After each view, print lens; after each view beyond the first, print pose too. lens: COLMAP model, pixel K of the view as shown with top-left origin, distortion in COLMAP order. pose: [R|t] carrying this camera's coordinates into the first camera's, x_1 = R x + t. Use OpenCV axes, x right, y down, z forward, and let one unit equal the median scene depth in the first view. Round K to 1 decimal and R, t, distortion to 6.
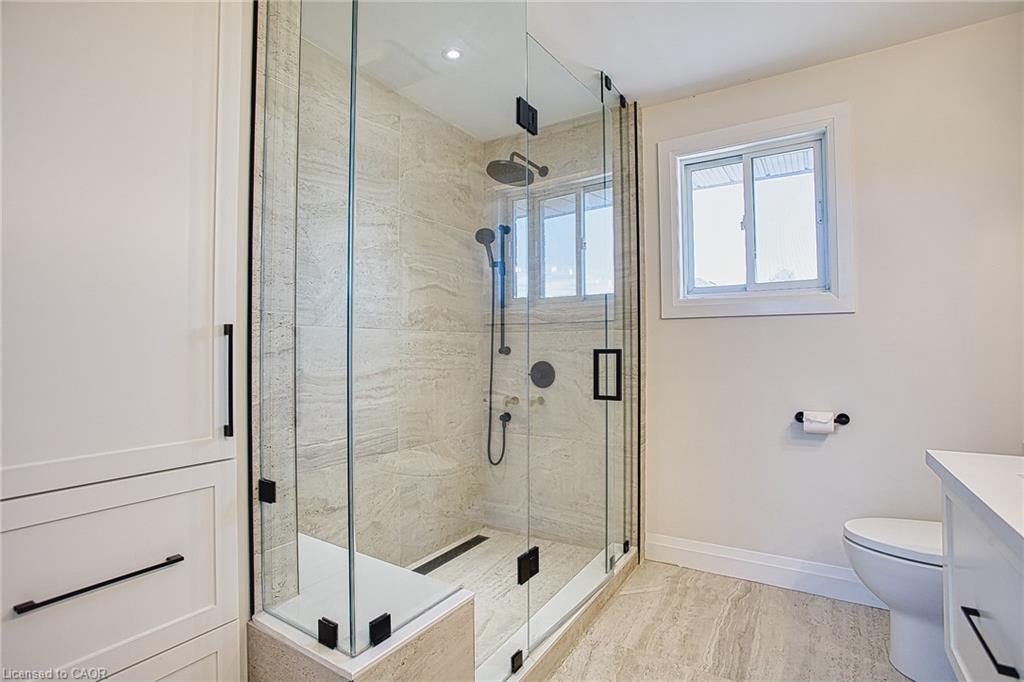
lens RADIAL K [[501.5, 0, 509.3], [0, 501.5, 339.1], [0, 0, 1]] dist [-0.060587, 0.024288]
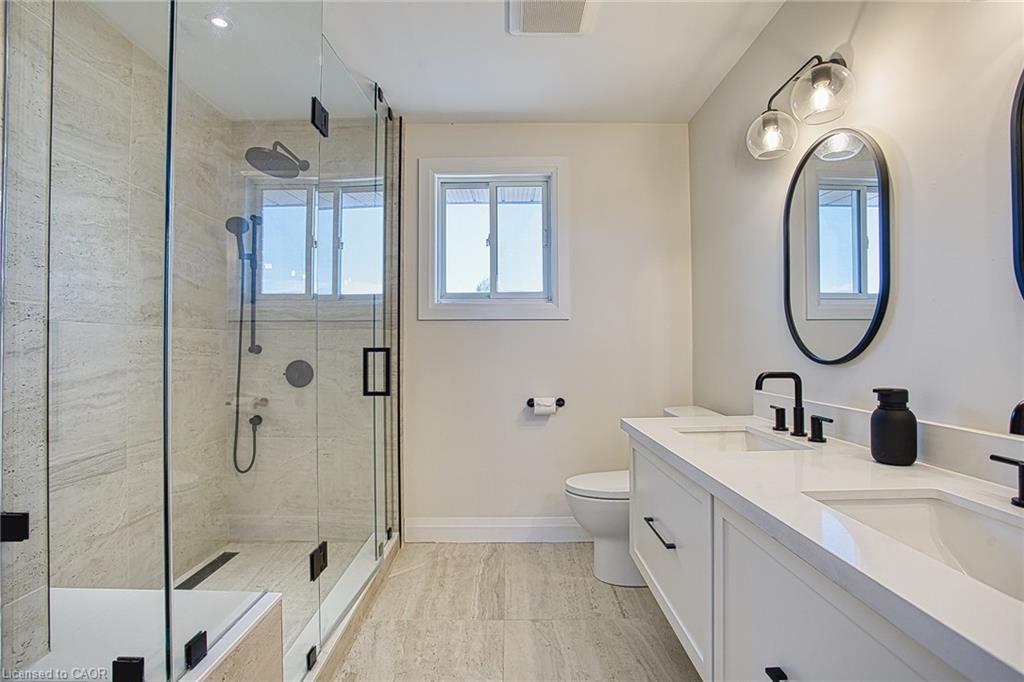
lens RADIAL K [[501.5, 0, 509.8], [0, 501.5, 340.2], [0, 0, 1]] dist [-0.060587, 0.024288]
pose [[0.847947, 0.007241, 0.530032, -0.119616], [-0.009470, 0.999954, 0.001488, 0.000026], [-0.529997, -0.006281, 0.847976, -0.040868]]
